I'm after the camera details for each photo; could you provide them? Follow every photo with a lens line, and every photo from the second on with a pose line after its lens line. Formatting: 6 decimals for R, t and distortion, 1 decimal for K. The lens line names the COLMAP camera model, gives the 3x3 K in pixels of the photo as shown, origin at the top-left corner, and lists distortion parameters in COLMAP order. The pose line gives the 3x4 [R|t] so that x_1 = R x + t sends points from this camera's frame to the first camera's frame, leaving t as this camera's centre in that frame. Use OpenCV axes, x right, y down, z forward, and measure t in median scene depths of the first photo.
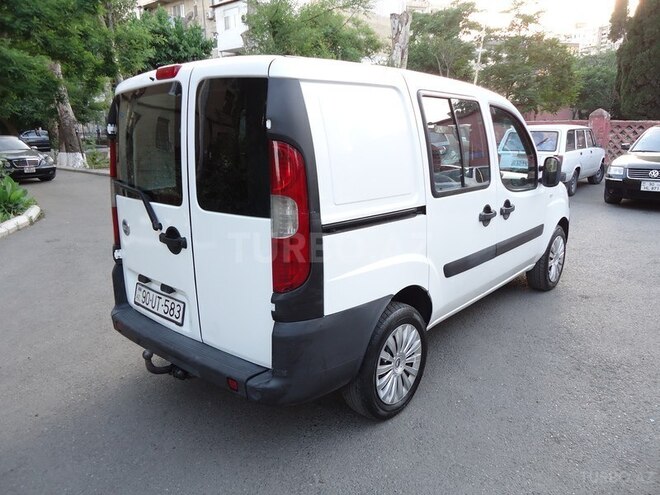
lens RADIAL K [[481.7, 0, 330.0], [0, 481.7, 247.5], [0, 0, 1]] dist [-0.008935, -0.002963]
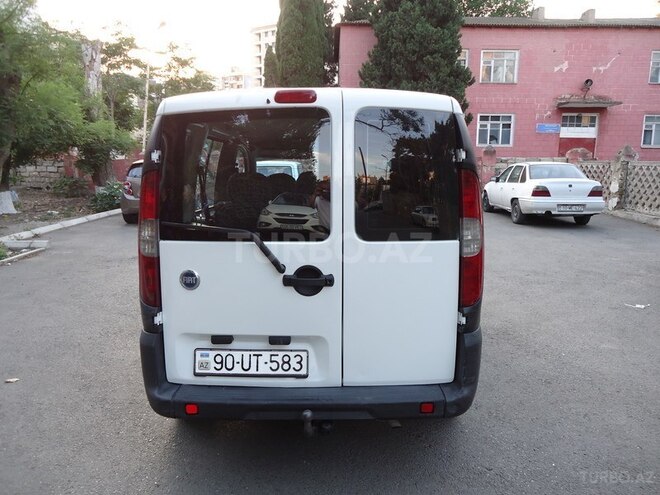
lens RADIAL K [[481.7, 0, 330.0], [0, 481.7, 247.5], [0, 0, 1]] dist [-0.008935, -0.002963]
pose [[0.763968, -0.100163, 0.637432, -0.786226], [0.145312, 0.989209, -0.018719, -0.048780], [-0.628678, 0.106927, 0.770279, 0.254299]]
